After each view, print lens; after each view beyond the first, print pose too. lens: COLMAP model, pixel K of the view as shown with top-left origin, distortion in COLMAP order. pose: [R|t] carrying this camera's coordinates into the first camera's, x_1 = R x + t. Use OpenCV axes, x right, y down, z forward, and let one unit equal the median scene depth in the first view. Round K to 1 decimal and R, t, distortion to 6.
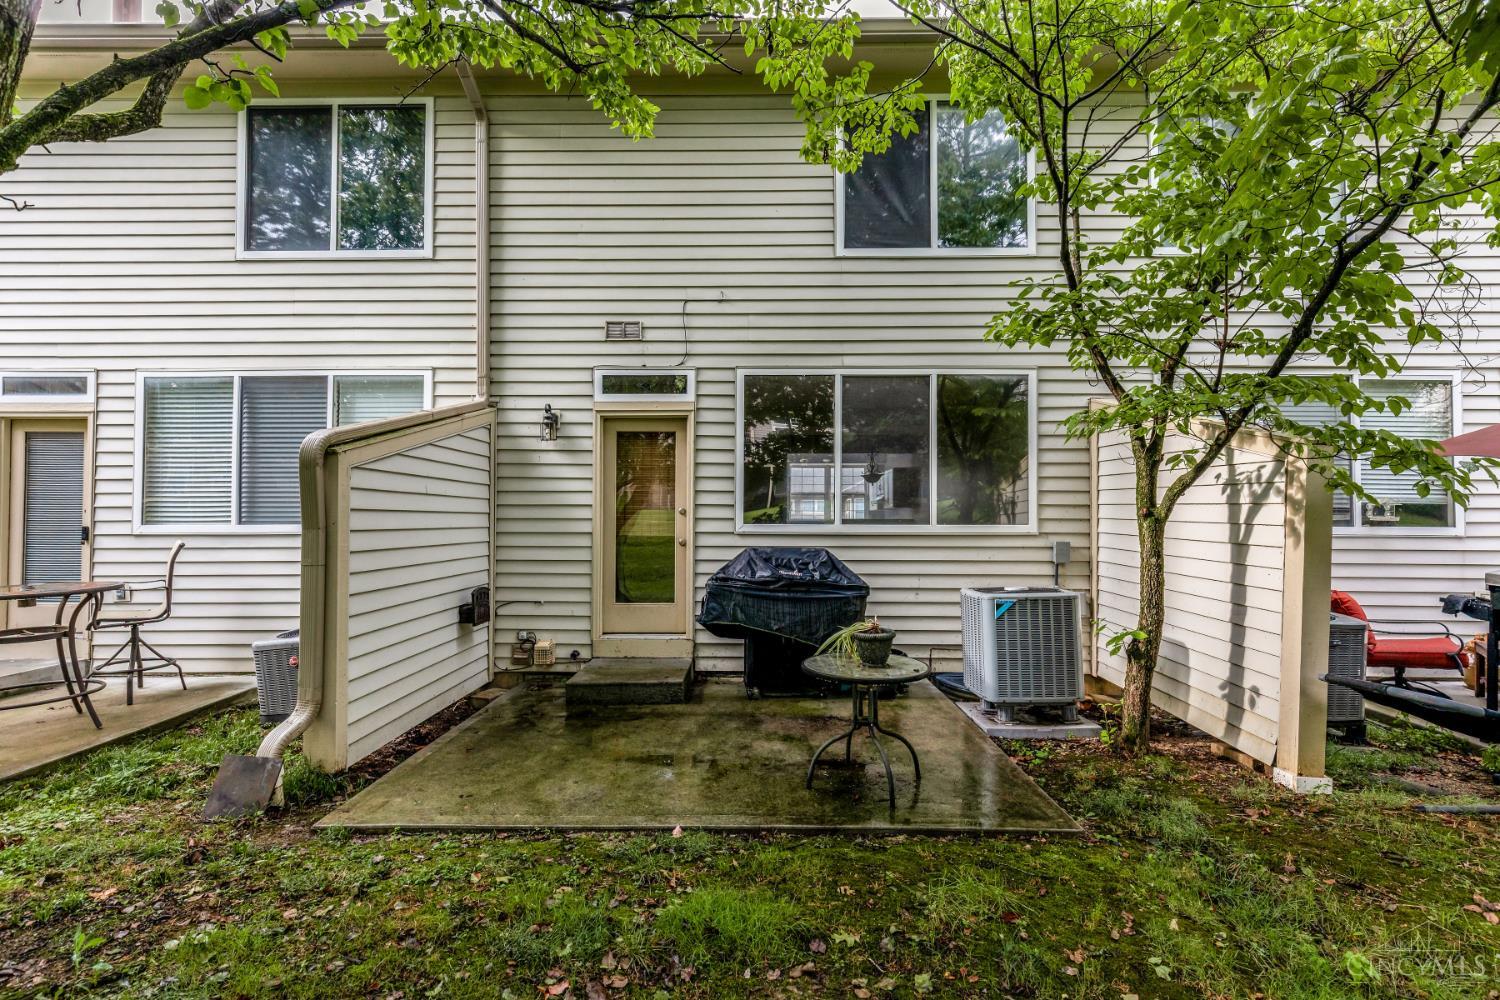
lens RADIAL K [[672.1, 0, 752.7], [0, 672.1, 505.2], [0, 0, 1]] dist [0.008045, -0.000541]
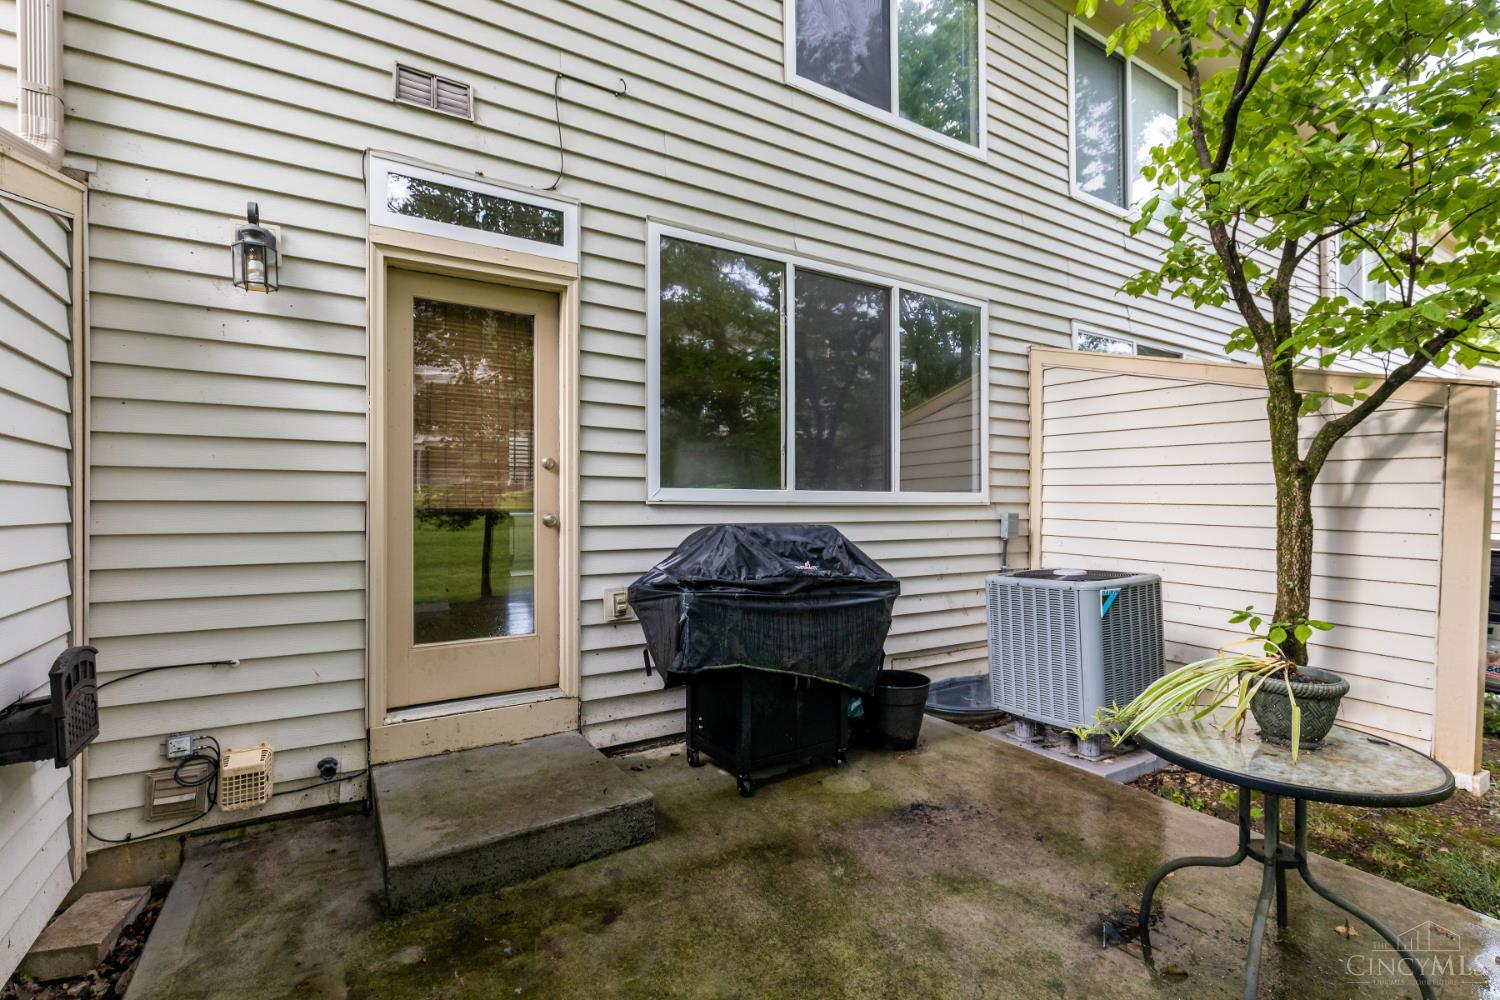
lens RADIAL K [[672.1, 0, 741.4], [0, 672.1, 501.2], [0, 0, 1]] dist [0.008045, -0.000541]
pose [[0.855570, 0.001762, 0.517684, -0.257088], [-0.009872, 0.999868, 0.012913, 0.031672], [-0.517593, -0.016159, 0.855475, 0.457480]]
